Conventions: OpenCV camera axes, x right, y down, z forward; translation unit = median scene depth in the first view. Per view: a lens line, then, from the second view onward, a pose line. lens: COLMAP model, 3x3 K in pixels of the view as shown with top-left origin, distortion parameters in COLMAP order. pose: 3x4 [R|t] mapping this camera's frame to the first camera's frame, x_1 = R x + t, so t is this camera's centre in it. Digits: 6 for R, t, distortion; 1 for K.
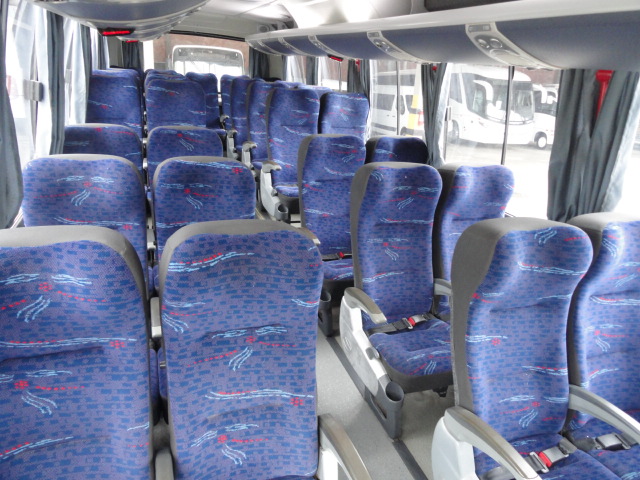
lens RADIAL K [[445.7, 0, 323.7], [0, 445.7, 240.5], [0, 0, 1]] dist [0.011160, -0.006989]
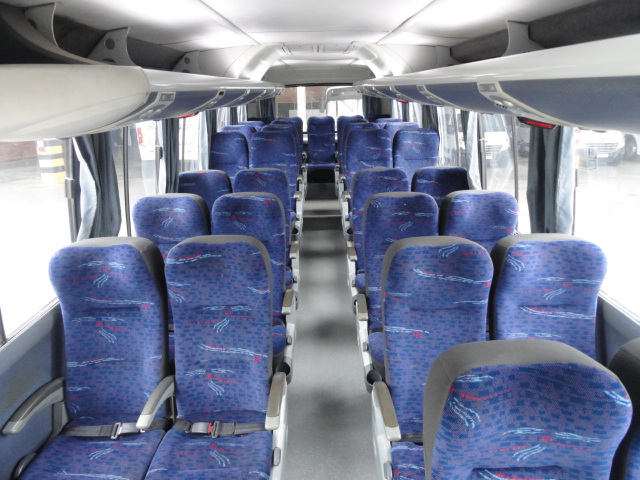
lens RADIAL K [[445.7, 0, 323.9], [0, 445.7, 242.4], [0, 0, 1]] dist [0.011160, -0.006989]
pose [[0.936994, 0.013419, -0.349087, 0.572004], [-0.032203, 0.998325, -0.048062, 0.035813], [0.347858, 0.056275, 0.935857, -0.281734]]
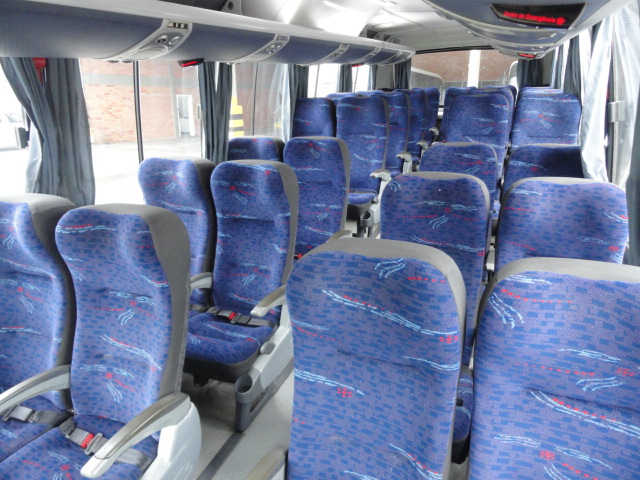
lens RADIAL K [[445.7, 0, 324.4], [0, 445.7, 239.7], [0, 0, 1]] dist [0.011160, -0.006989]
pose [[0.729158, 0.135642, -0.670768, 0.848835], [-0.162803, 0.986402, 0.022494, -0.051303], [0.664699, 0.092802, 0.741326, 0.364068]]
